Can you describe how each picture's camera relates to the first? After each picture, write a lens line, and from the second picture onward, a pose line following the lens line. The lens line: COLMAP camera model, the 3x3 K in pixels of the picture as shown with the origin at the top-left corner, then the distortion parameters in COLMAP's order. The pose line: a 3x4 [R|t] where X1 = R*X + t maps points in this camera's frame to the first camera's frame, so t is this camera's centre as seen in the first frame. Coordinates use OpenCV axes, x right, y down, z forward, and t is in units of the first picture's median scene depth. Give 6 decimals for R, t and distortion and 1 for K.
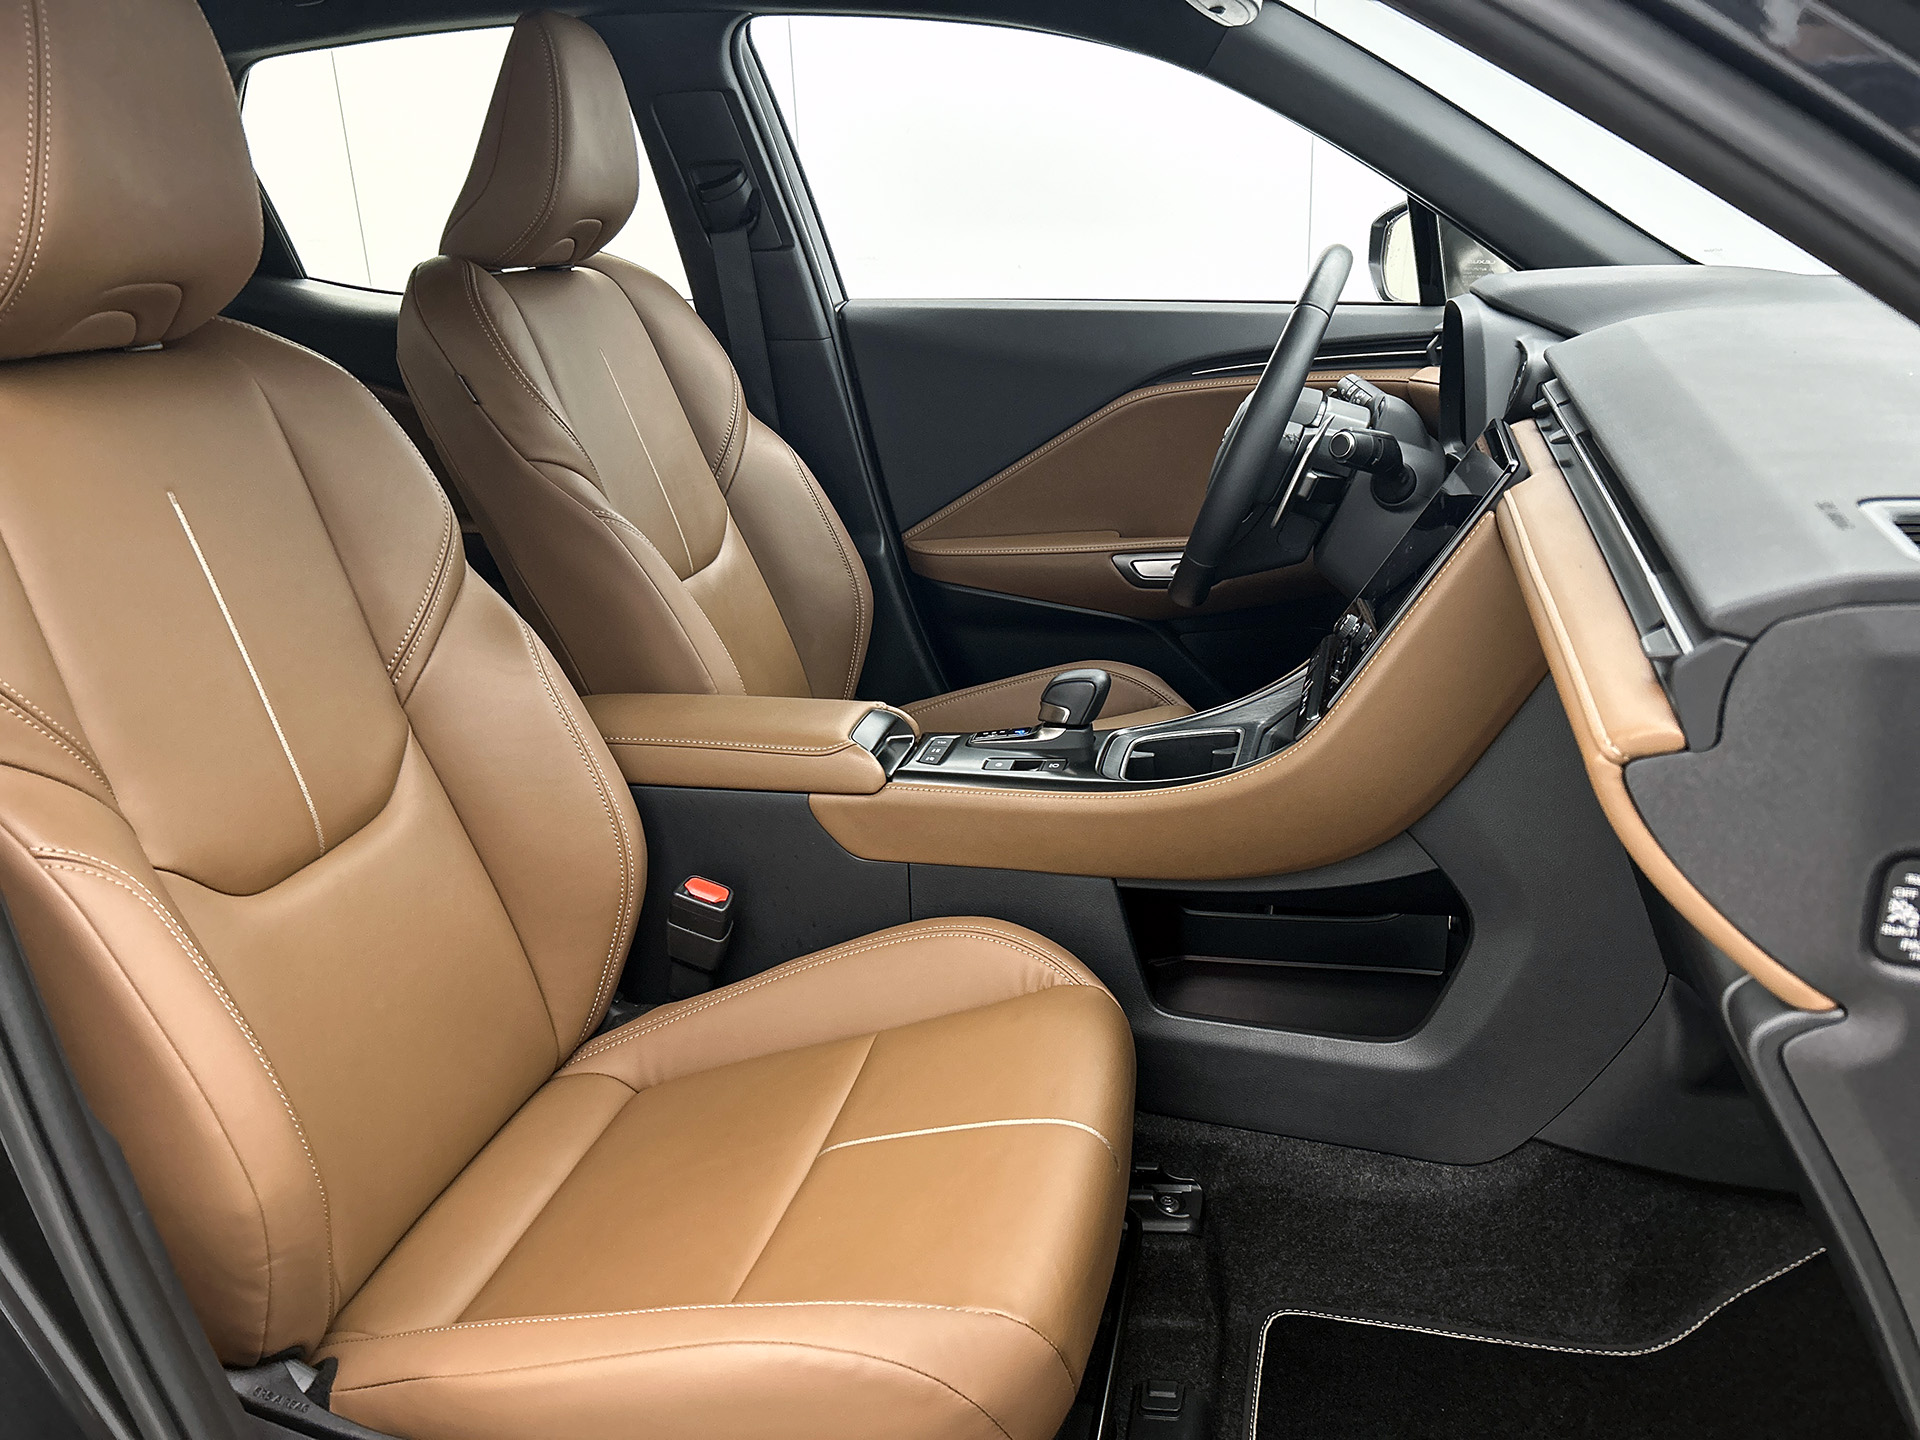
lens RADIAL K [[1394.5, 0, 959.5], [0, 1394.5, 731.1], [0, 0, 1]] dist [0.019901, -0.038805]
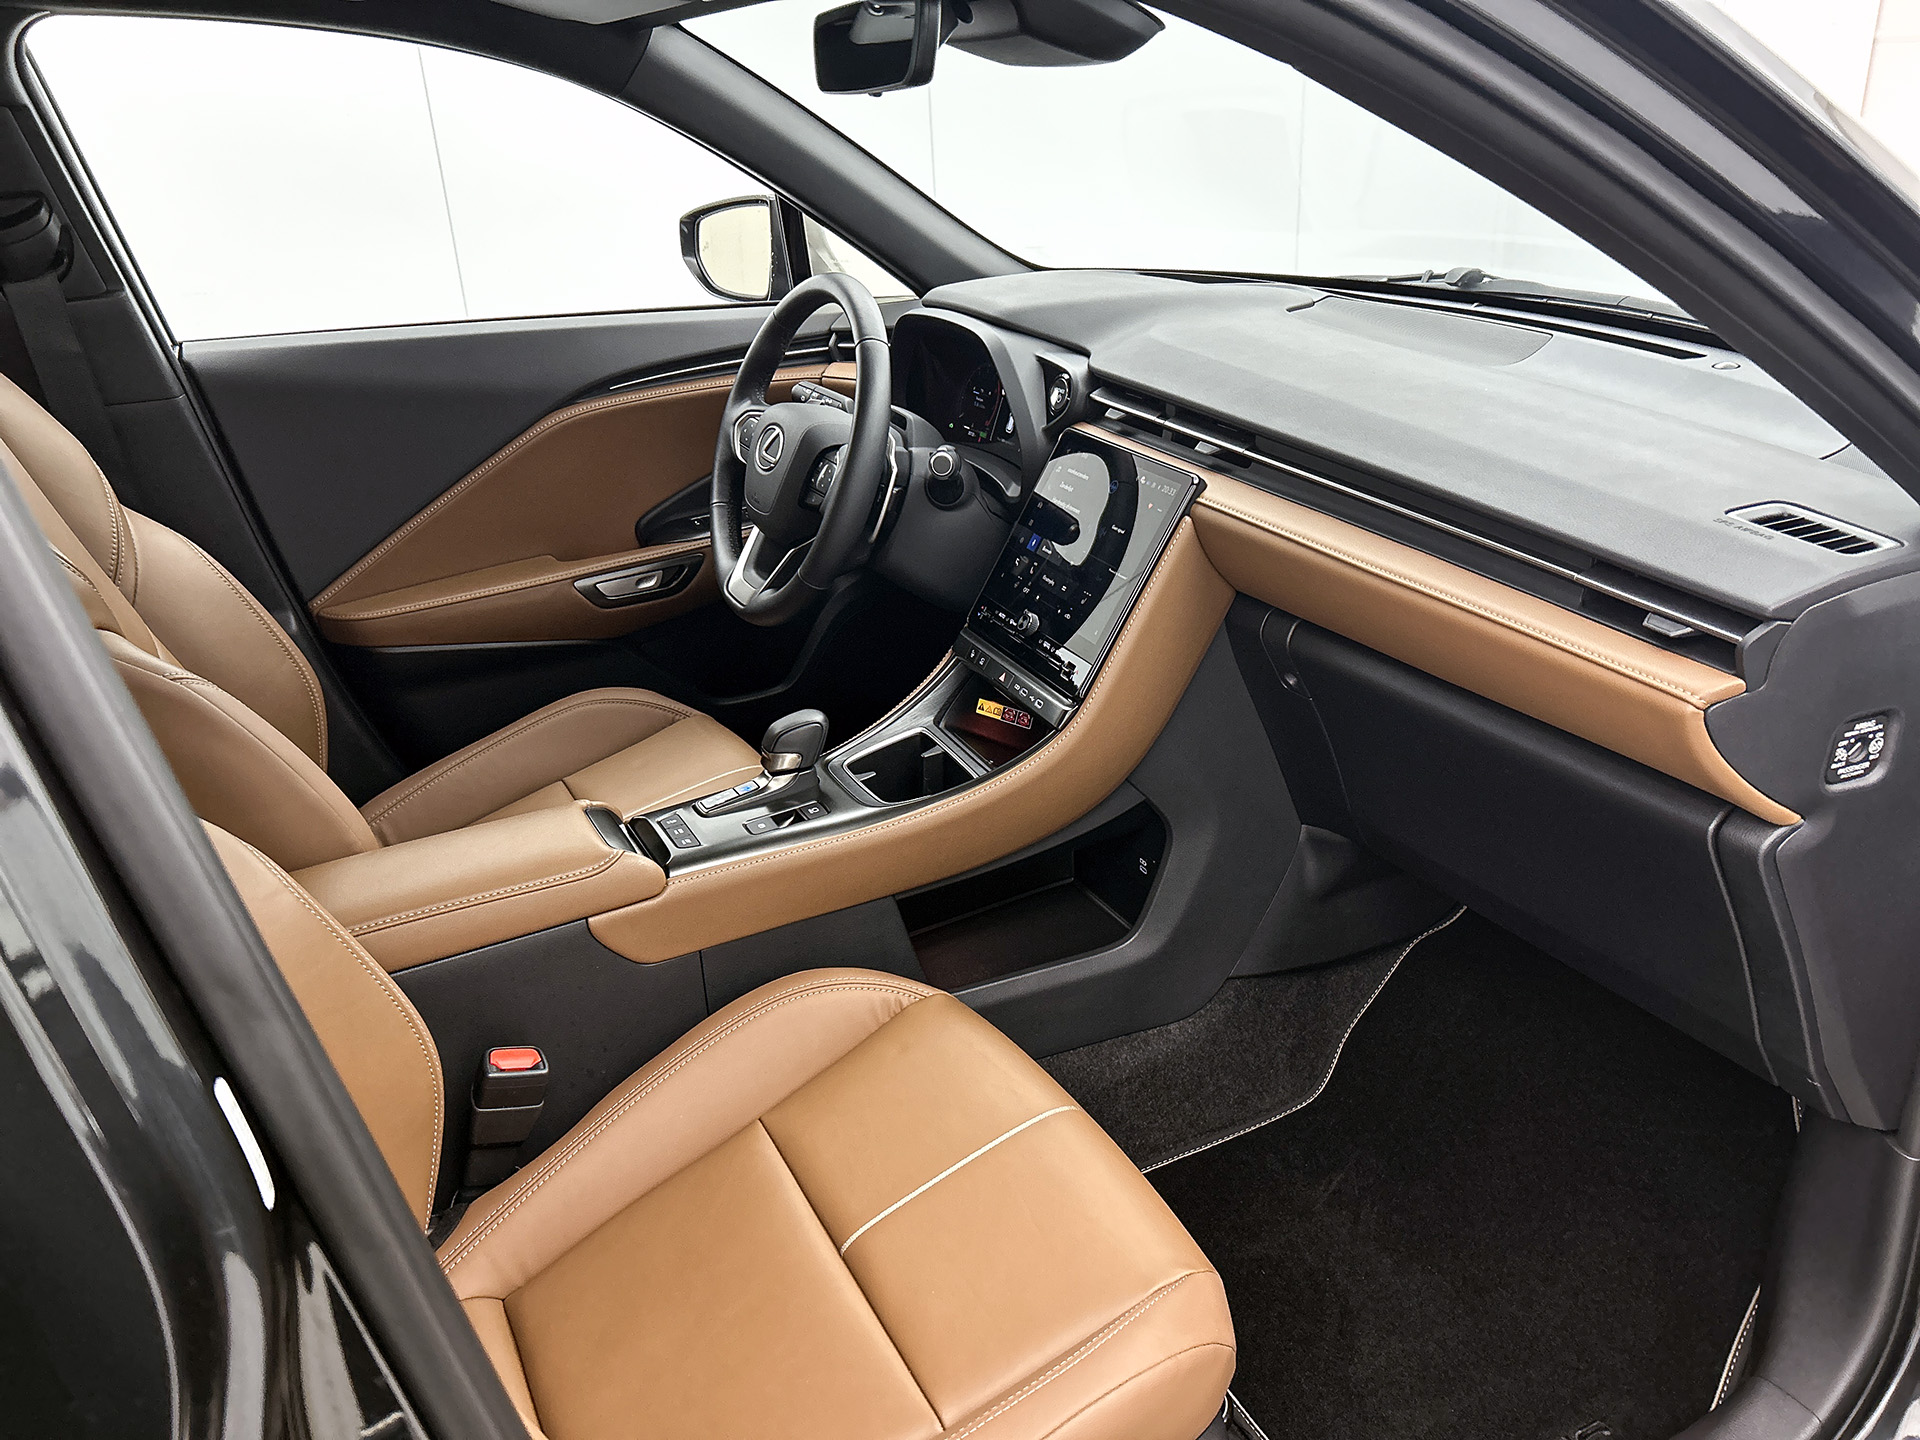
lens RADIAL K [[1394.5, 0, 969.3], [0, 1394.5, 712.0], [0, 0, 1]] dist [0.019901, -0.038805]
pose [[0.761631, -0.253204, 0.596494, -0.315143], [0.228742, 0.966295, 0.118112, -0.100555], [-0.606296, 0.046485, 0.793879, 0.072409]]
